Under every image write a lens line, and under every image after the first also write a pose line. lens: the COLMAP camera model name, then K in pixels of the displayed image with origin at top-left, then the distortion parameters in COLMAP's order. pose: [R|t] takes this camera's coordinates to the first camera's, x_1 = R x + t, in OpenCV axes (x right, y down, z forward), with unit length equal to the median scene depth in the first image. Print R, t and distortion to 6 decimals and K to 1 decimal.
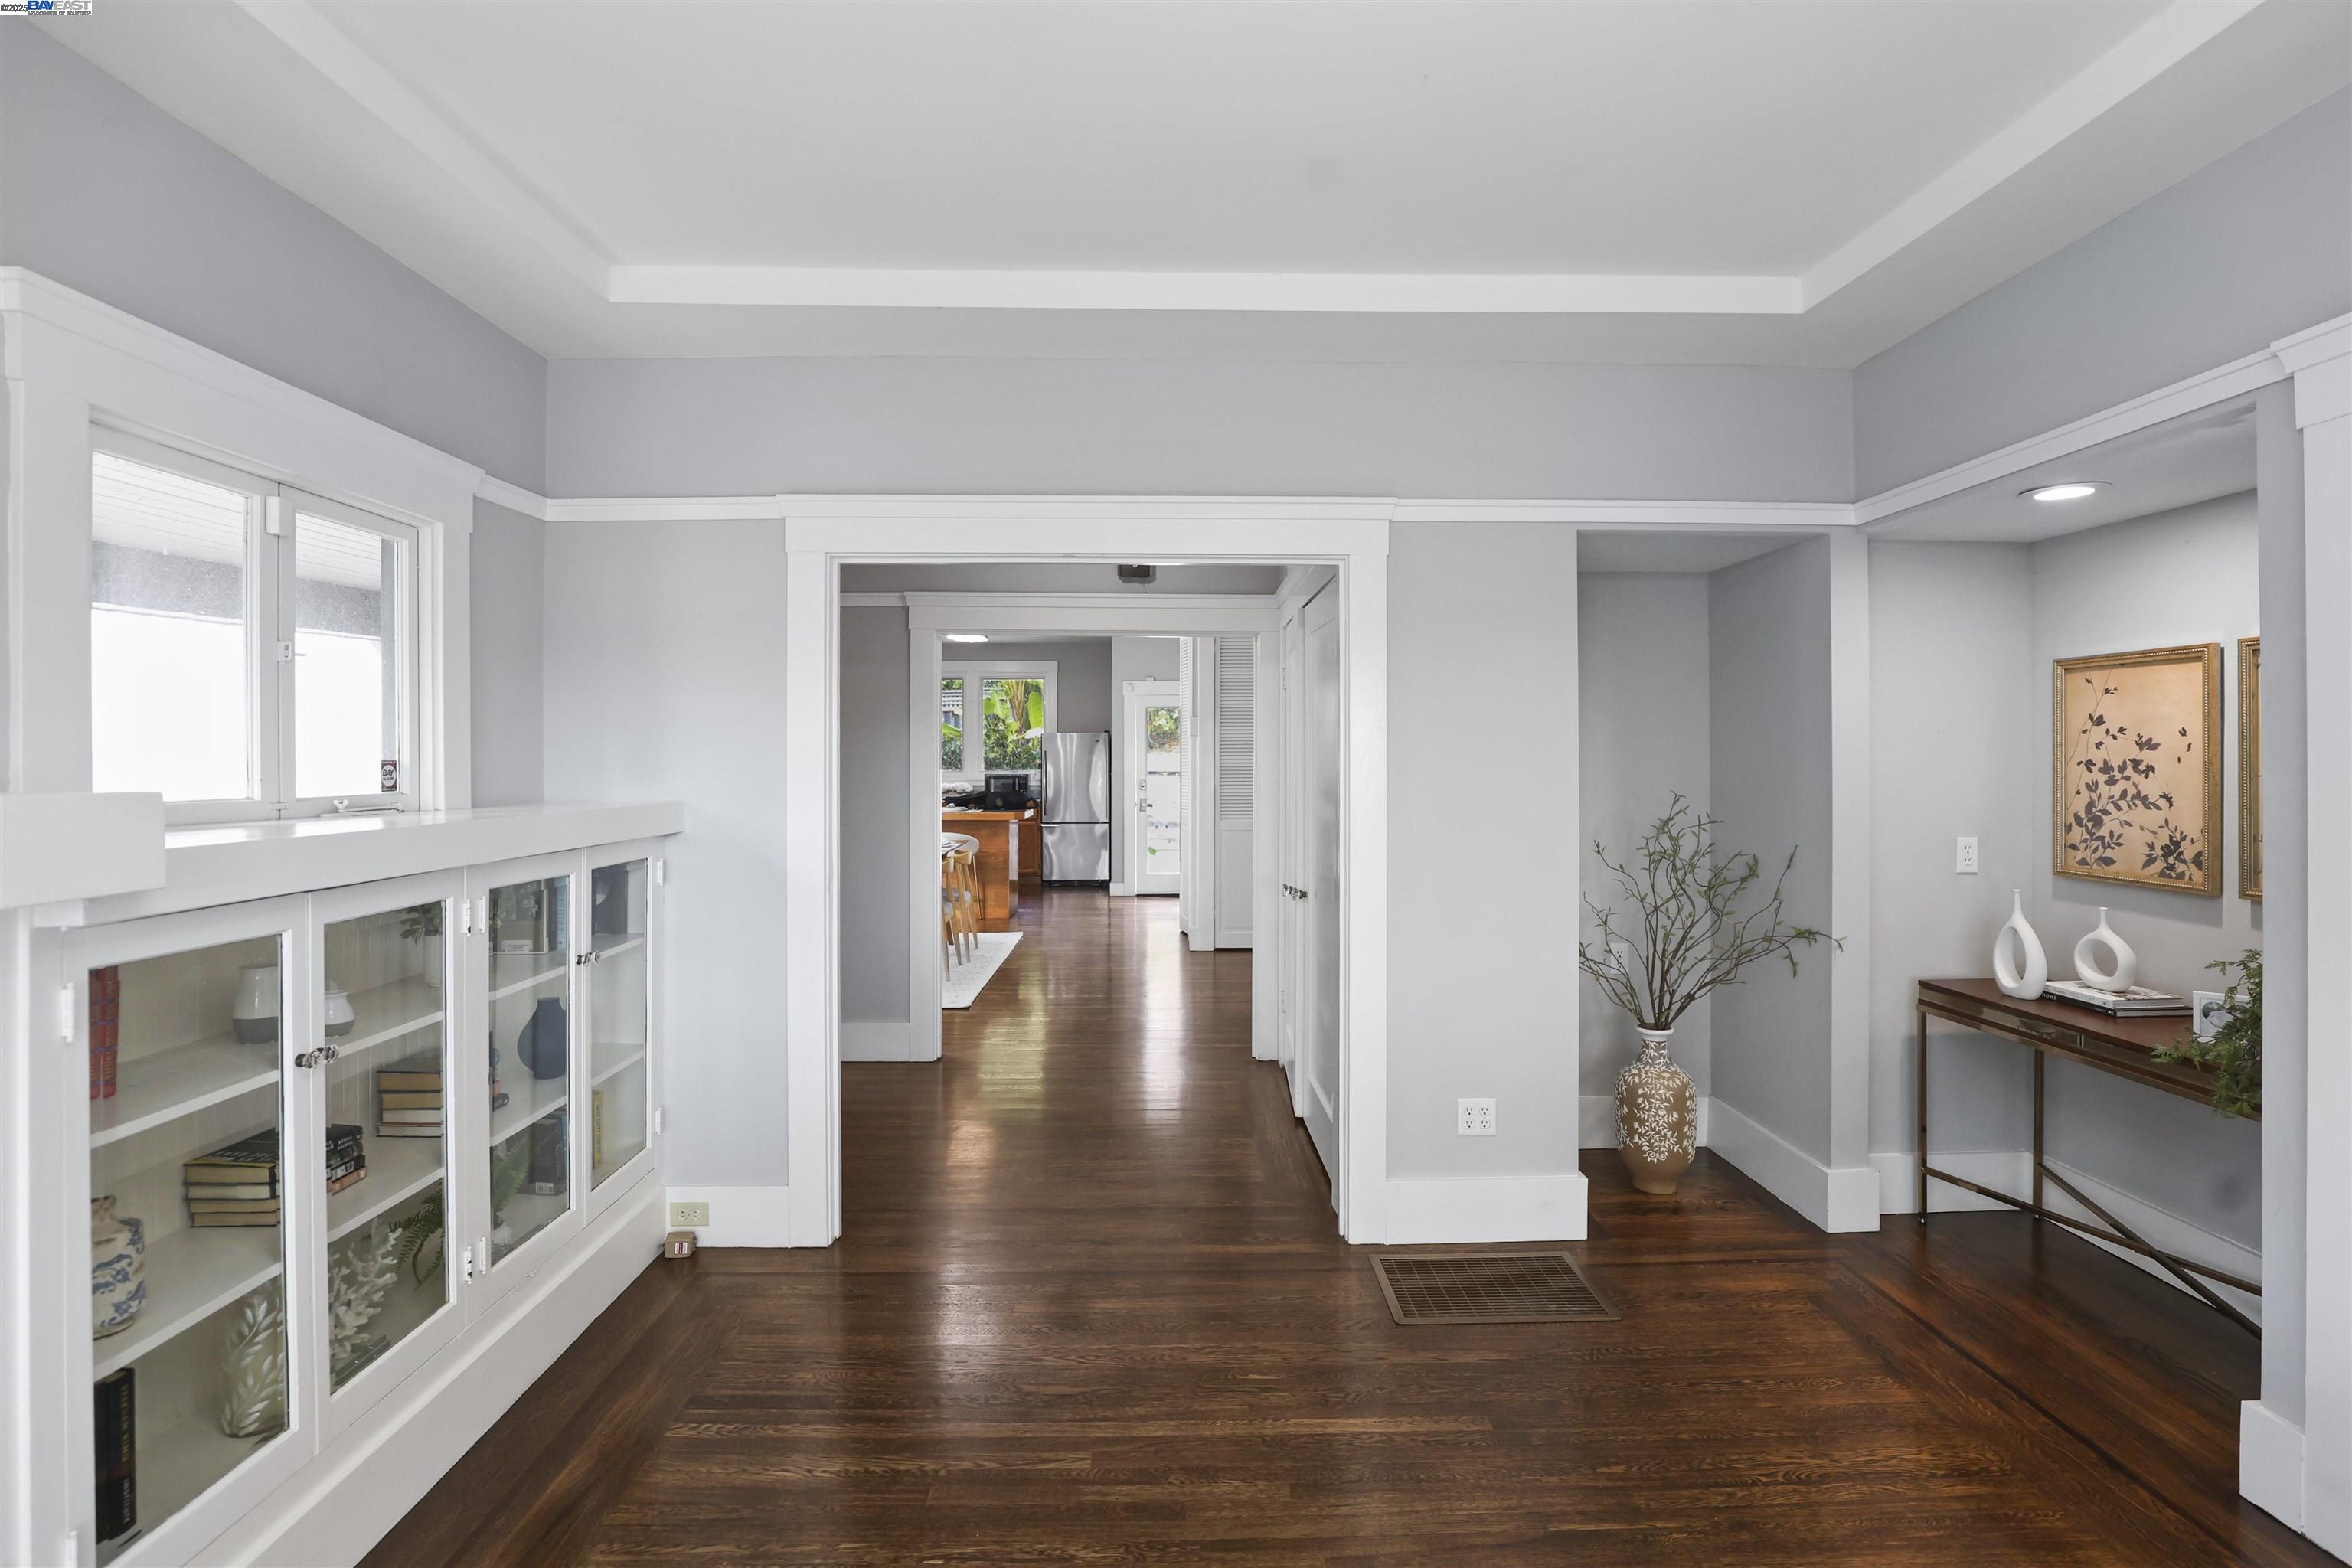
lens RADIAL K [[1118.4, 0, 1188.7], [0, 1118.4, 752.9], [0, 0, 1]] dist [-0.030122, 0.004176]
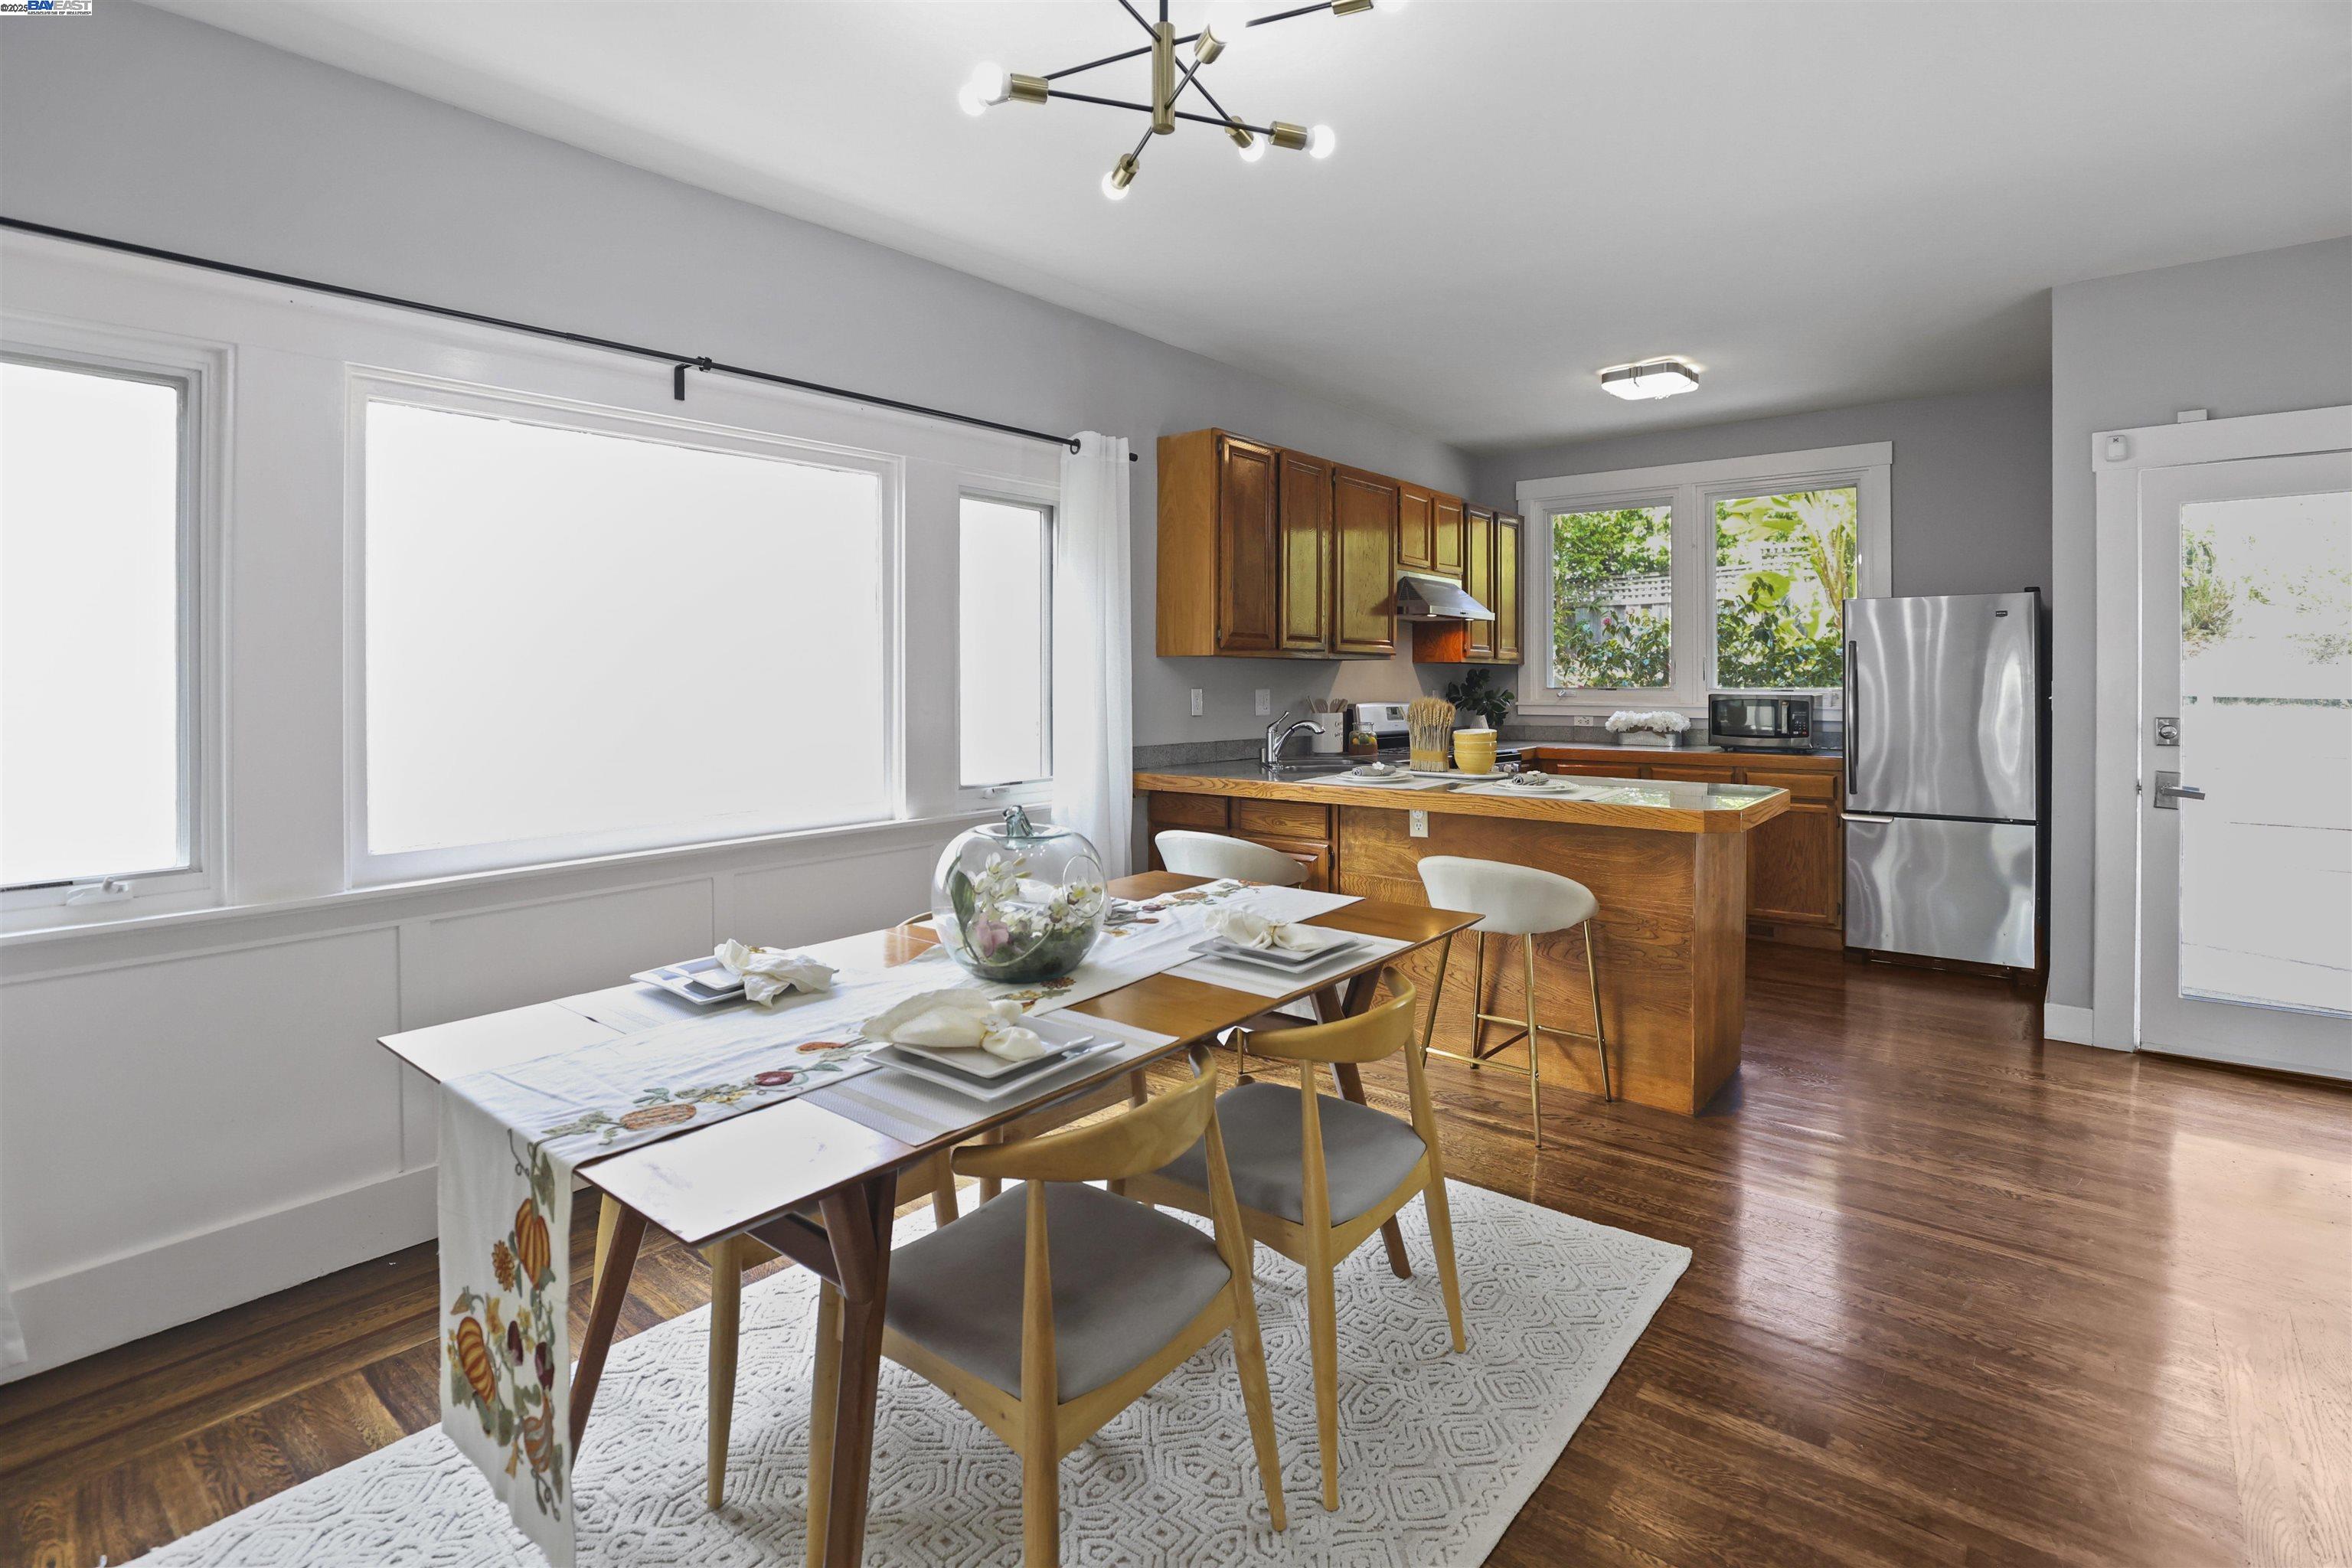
lens RADIAL K [[1118.4, 0, 1184.0], [0, 1118.4, 674.3], [0, 0, 1]] dist [-0.030122, 0.004176]
pose [[0.758460, 0.003459, -0.651710, -0.047822], [-0.001872, 0.999993, 0.003129, 0.010205], [0.651717, -0.001153, 0.758462, 0.519397]]
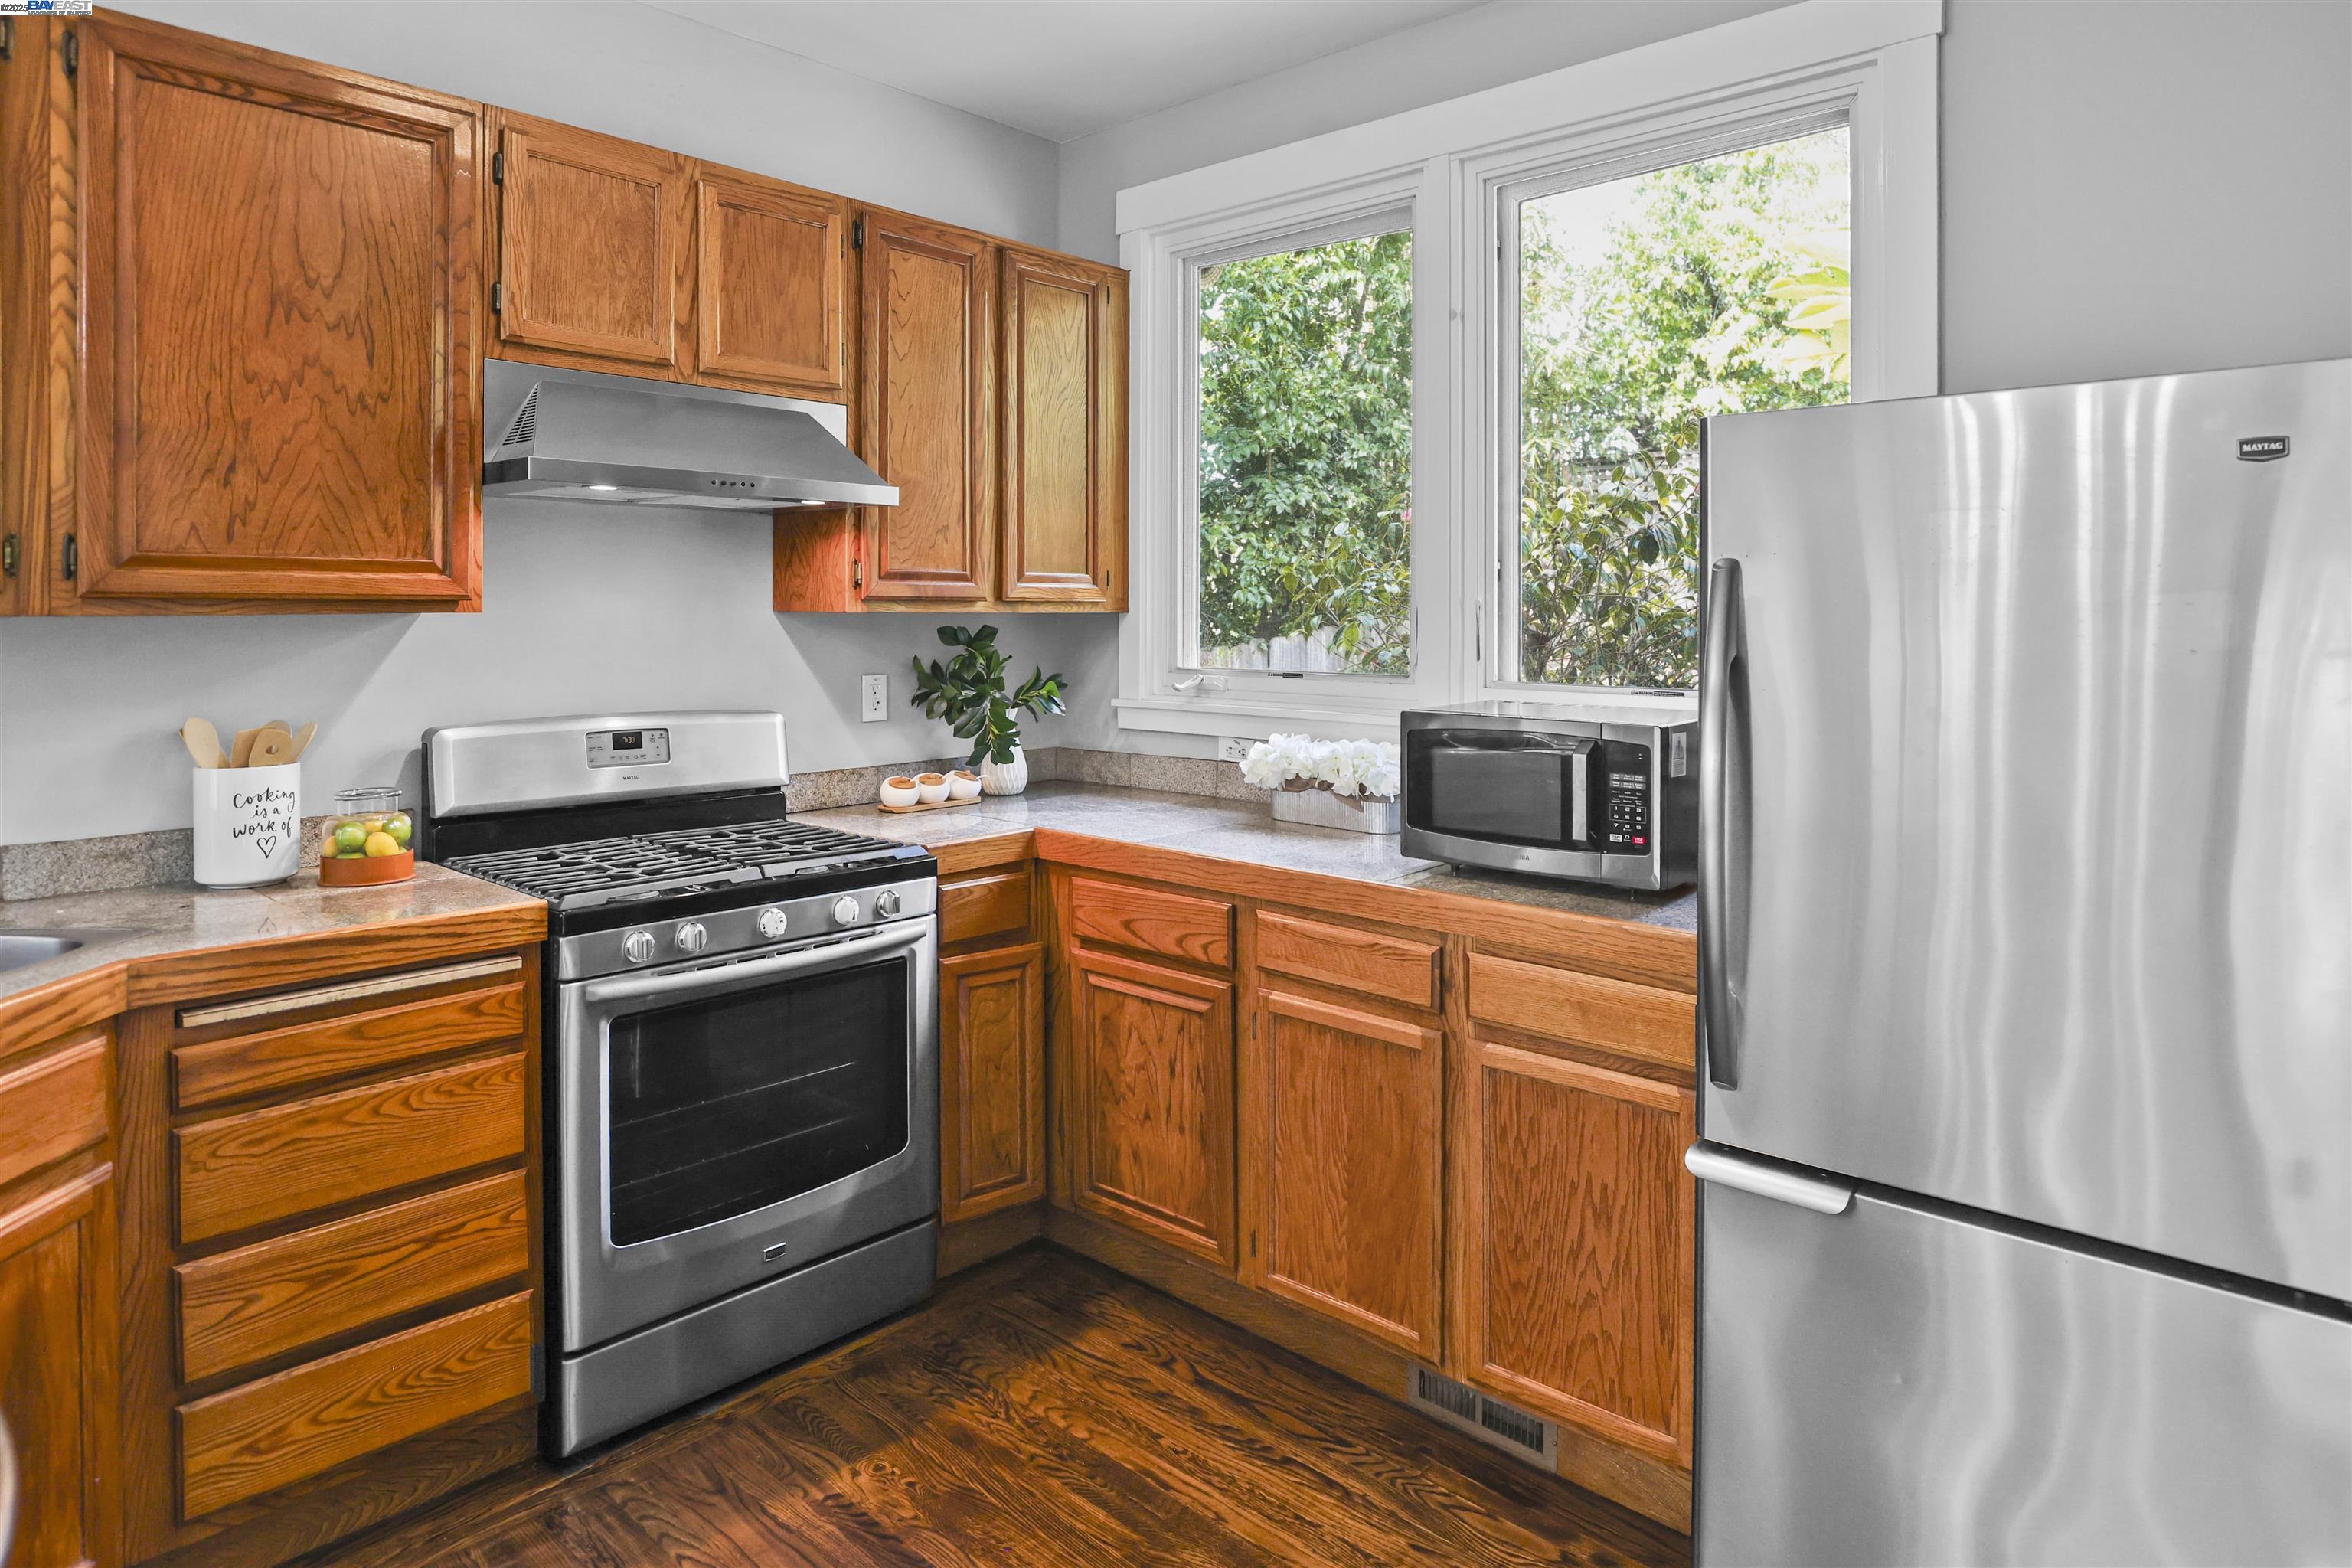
lens RADIAL K [[1402.2, 0, 1159.9], [0, 1402.2, 609.6], [0, 0, 1]] dist [-0.010267, 0.001910]
pose [[0.722410, 0.009567, -0.691398, -0.067865], [-0.003276, 0.999940, 0.010413, 0.002316], [0.691457, -0.005257, 0.722399, 0.853026]]
